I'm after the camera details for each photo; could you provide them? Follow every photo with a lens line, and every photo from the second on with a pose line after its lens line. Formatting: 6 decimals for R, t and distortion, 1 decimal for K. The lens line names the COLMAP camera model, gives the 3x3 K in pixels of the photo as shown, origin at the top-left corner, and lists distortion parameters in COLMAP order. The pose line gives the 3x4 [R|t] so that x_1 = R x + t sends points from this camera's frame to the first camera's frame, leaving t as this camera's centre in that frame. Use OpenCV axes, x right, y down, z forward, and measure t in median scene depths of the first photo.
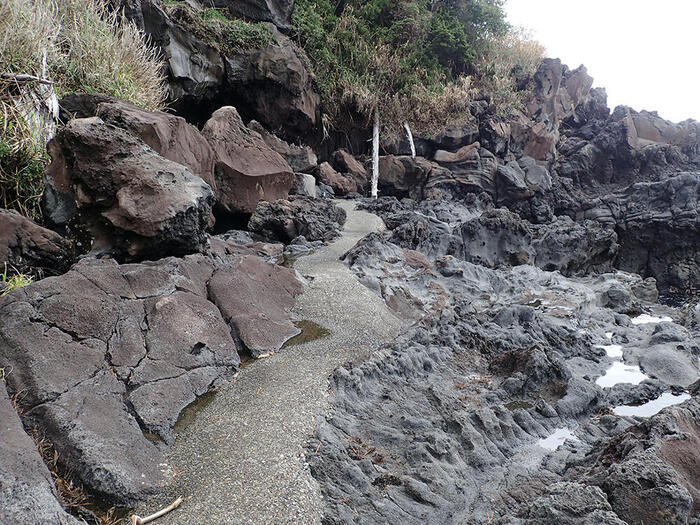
lens RADIAL K [[516.4, 0, 350.0], [0, 516.4, 263.5], [0, 0, 1]] dist [-0.014440, -0.010457]
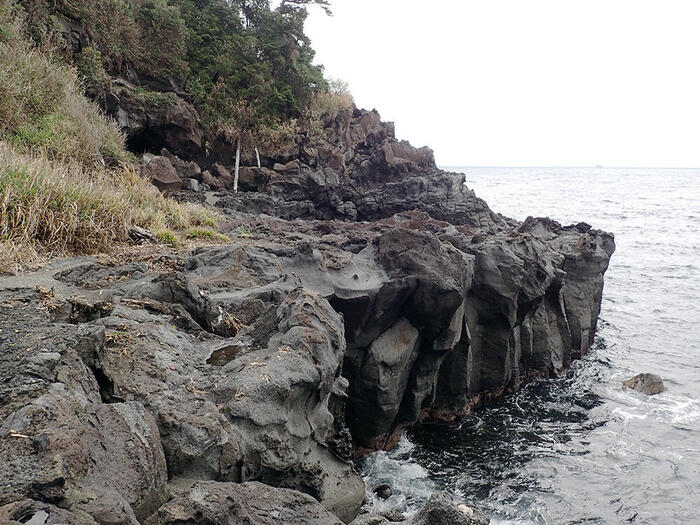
lens RADIAL K [[516.4, 0, 349.9], [0, 516.4, 261.2], [0, 0, 1]] dist [-0.014440, -0.010457]
pose [[0.985966, -0.017316, 0.166048, 0.126525], [0.015721, 0.999817, 0.010916, 0.093881], [-0.166207, -0.008152, 0.986057, -0.755800]]
